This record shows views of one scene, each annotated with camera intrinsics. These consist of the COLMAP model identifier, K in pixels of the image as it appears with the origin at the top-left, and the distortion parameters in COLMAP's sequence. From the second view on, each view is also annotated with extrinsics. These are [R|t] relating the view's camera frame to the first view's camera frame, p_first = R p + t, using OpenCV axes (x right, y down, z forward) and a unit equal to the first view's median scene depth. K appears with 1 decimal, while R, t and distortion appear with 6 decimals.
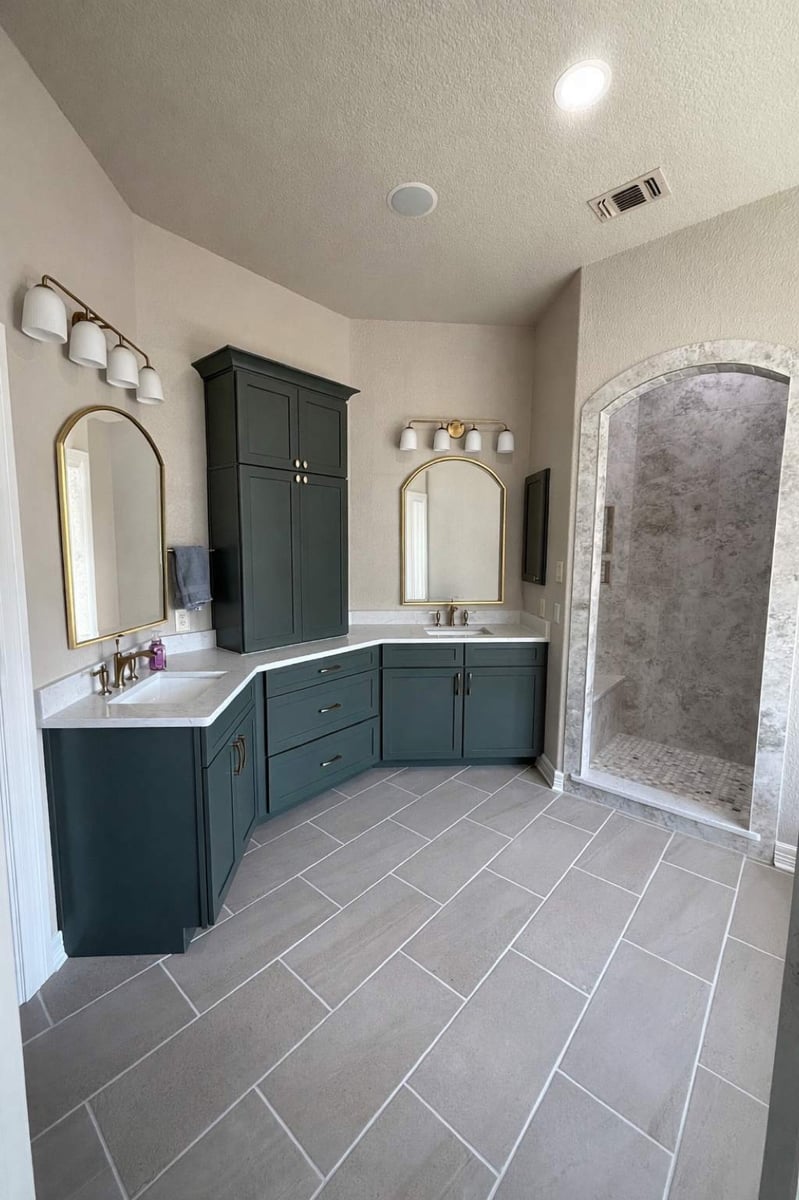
lens RADIAL K [[476.2, 0, 401.7], [0, 476.2, 597.0], [0, 0, 1]] dist [-0.000074, 0.000266]
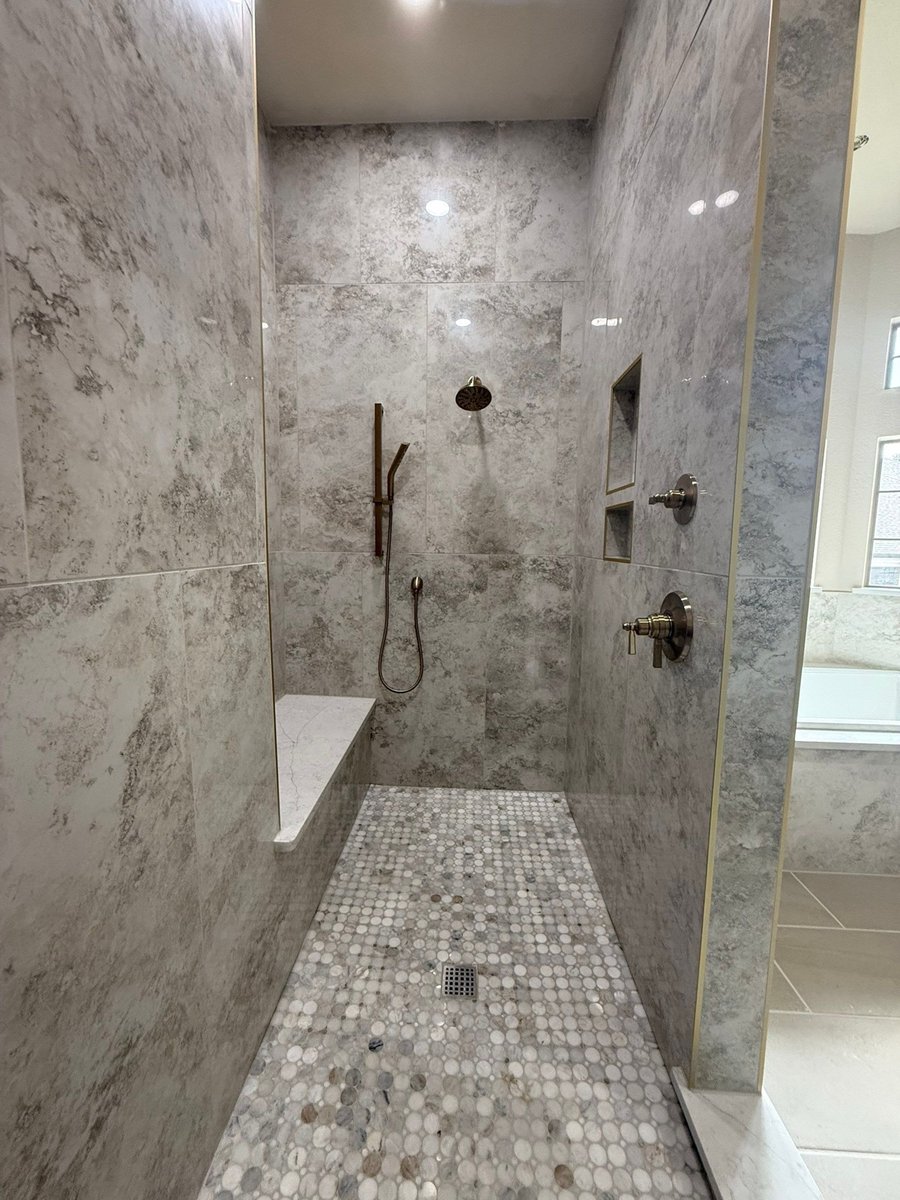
lens RADIAL K [[476.1, 0, 448.8], [0, 476.1, 595.0], [0, 0, 1]] dist [-0.000027, 0.000535]
pose [[-0.620964, -0.101433, 0.777249, 0.447485], [0.068261, 0.980827, 0.182536, -0.032447], [-0.780861, 0.166403, -0.602134, 1.021219]]
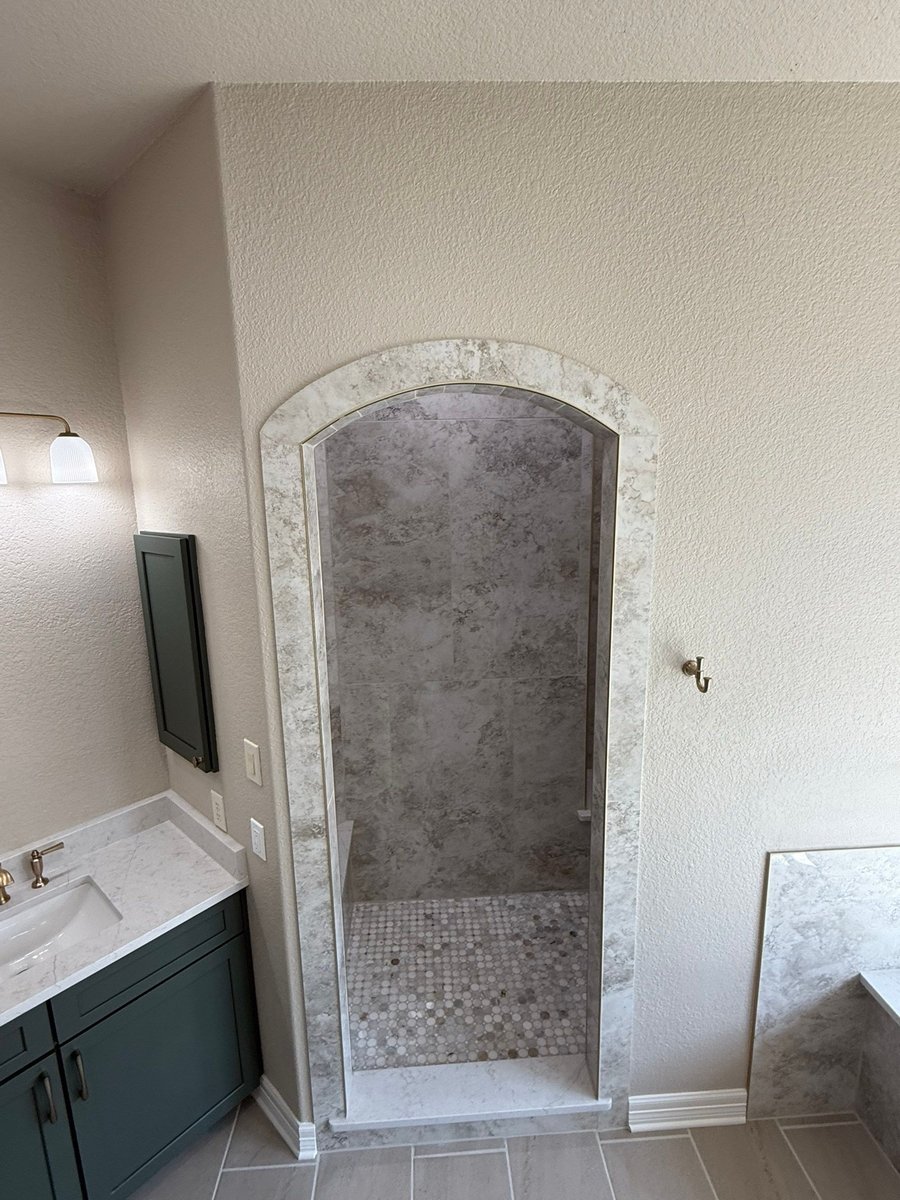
lens RADIAL K [[579.6, 0, 446.2], [0, 579.6, 598.9], [0, 0, 1]] dist [-0.006444, 0.005562]
pose [[0.723584, -0.158497, 0.671792, 0.097668], [0.105799, 0.987245, 0.118967, -0.241453], [-0.682079, -0.015008, 0.731124, 0.406044]]
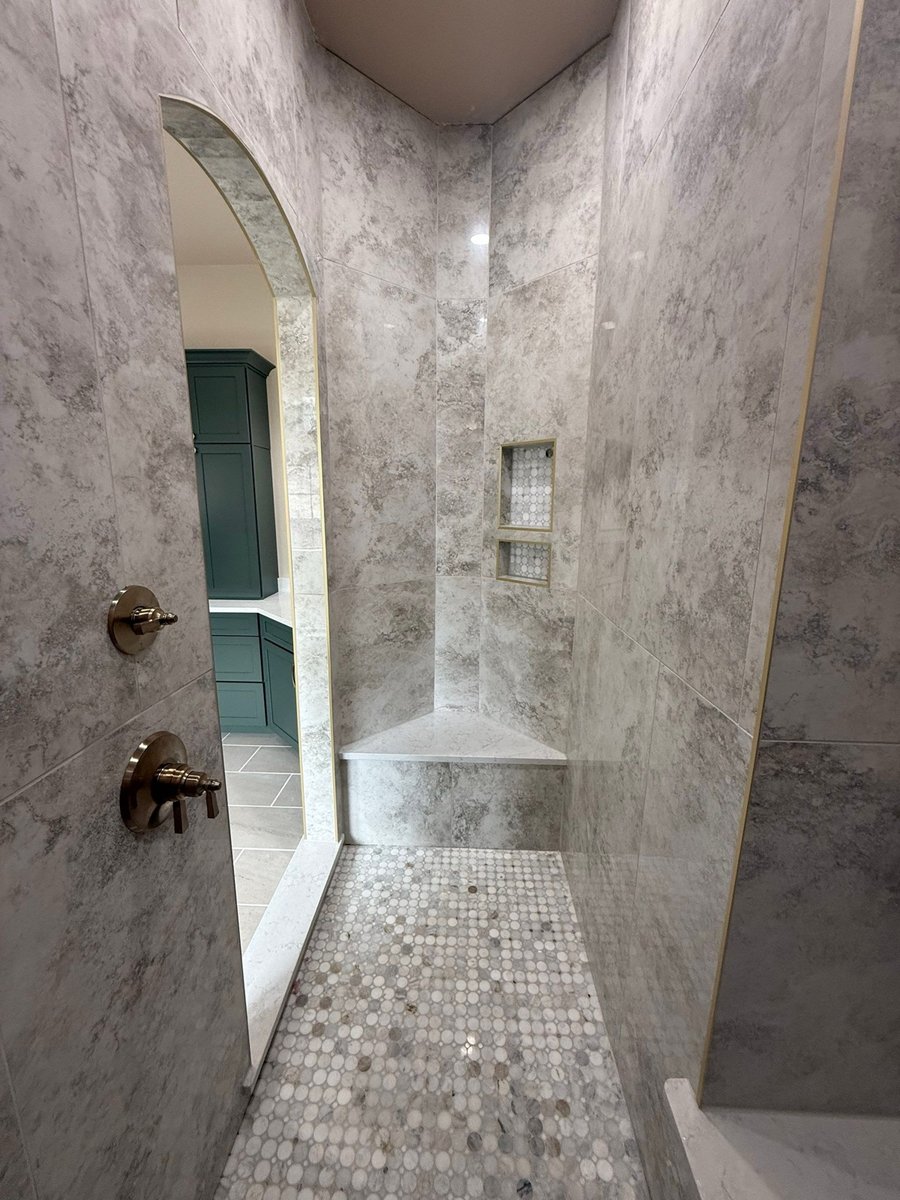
lens RADIAL K [[476.1, 0, 451.9], [0, 476.1, 596.6], [0, 0, 1]] dist [-0.000027, 0.000535]
pose [[0.626348, 0.149417, -0.765090, 0.901110], [-0.088451, 0.988743, 0.120683, -0.081731], [0.774509, -0.007916, 0.632513, 0.647250]]
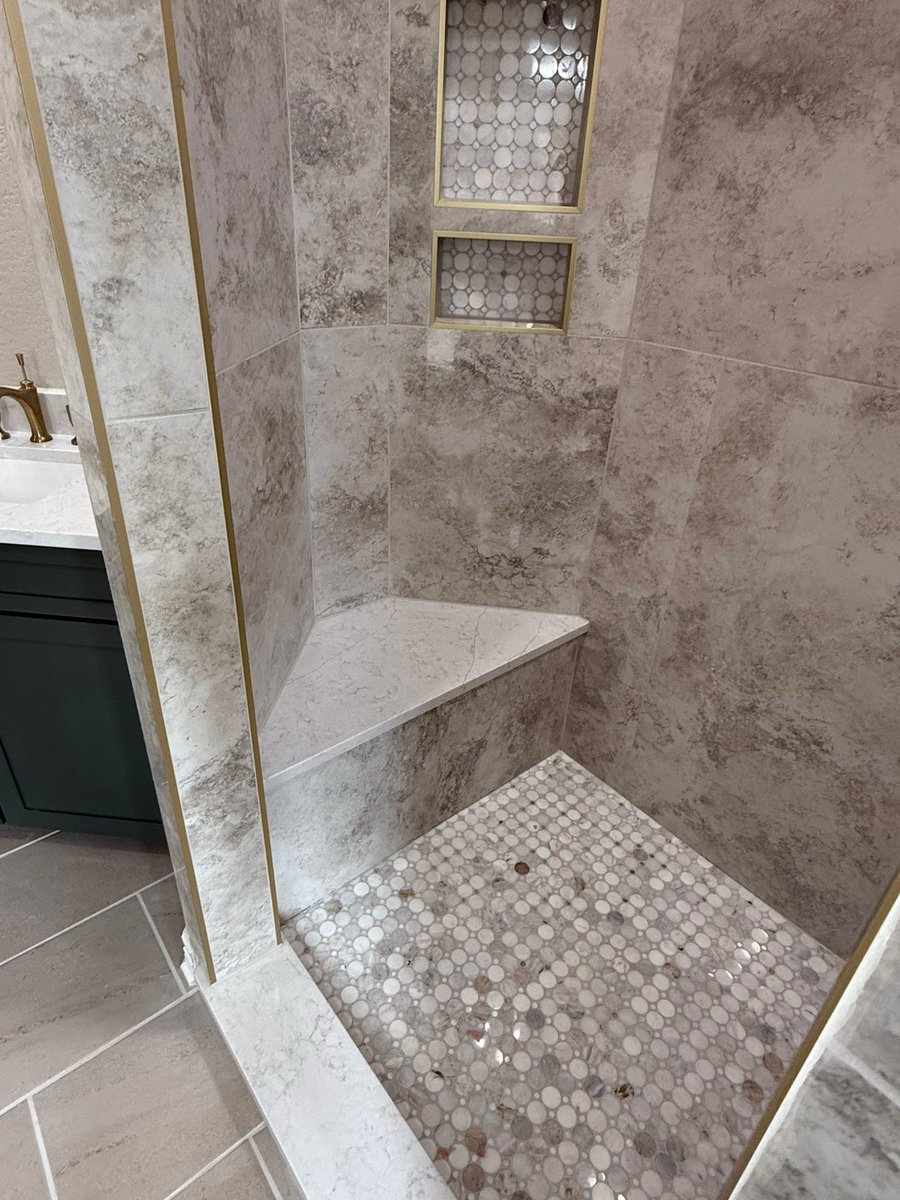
lens RADIAL K [[672.4, 0, 449.4], [0, 672.4, 591.2], [0, 0, 1]] dist [0.001877, -0.000441]
pose [[0.985671, 0.110854, -0.127137, 0.500194], [-0.053117, 0.919362, 0.389810, -0.042858], [0.160097, -0.377471, 0.912077, 0.641964]]
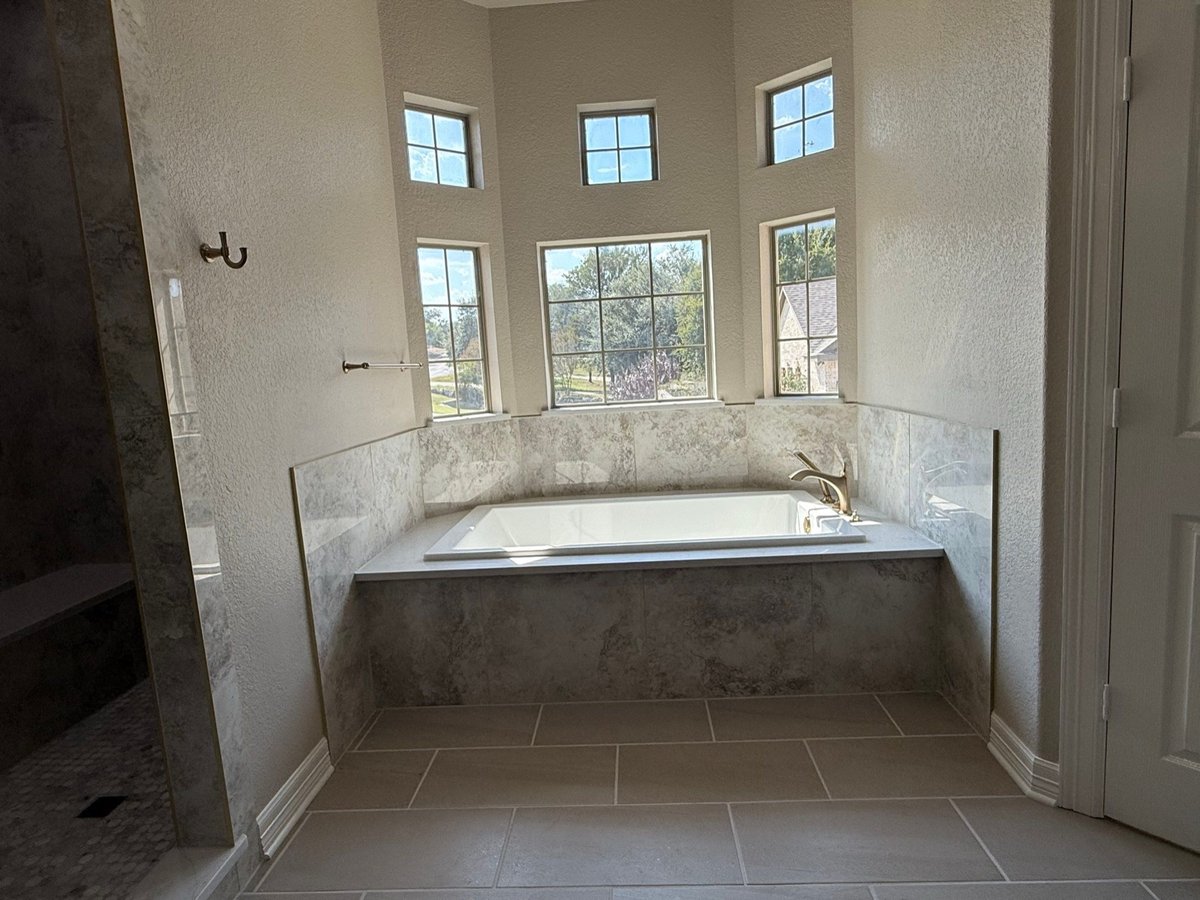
lens RADIAL K [[672.4, 0, 597.4], [0, 672.4, 448.7], [0, 0, 1]] dist [0.001877, -0.000441]
pose [[-0.609721, -0.067487, 0.789738, -0.035084], [0.147976, 0.969159, 0.197065, -0.003940], [-0.778680, 0.237017, -0.580930, 0.739842]]
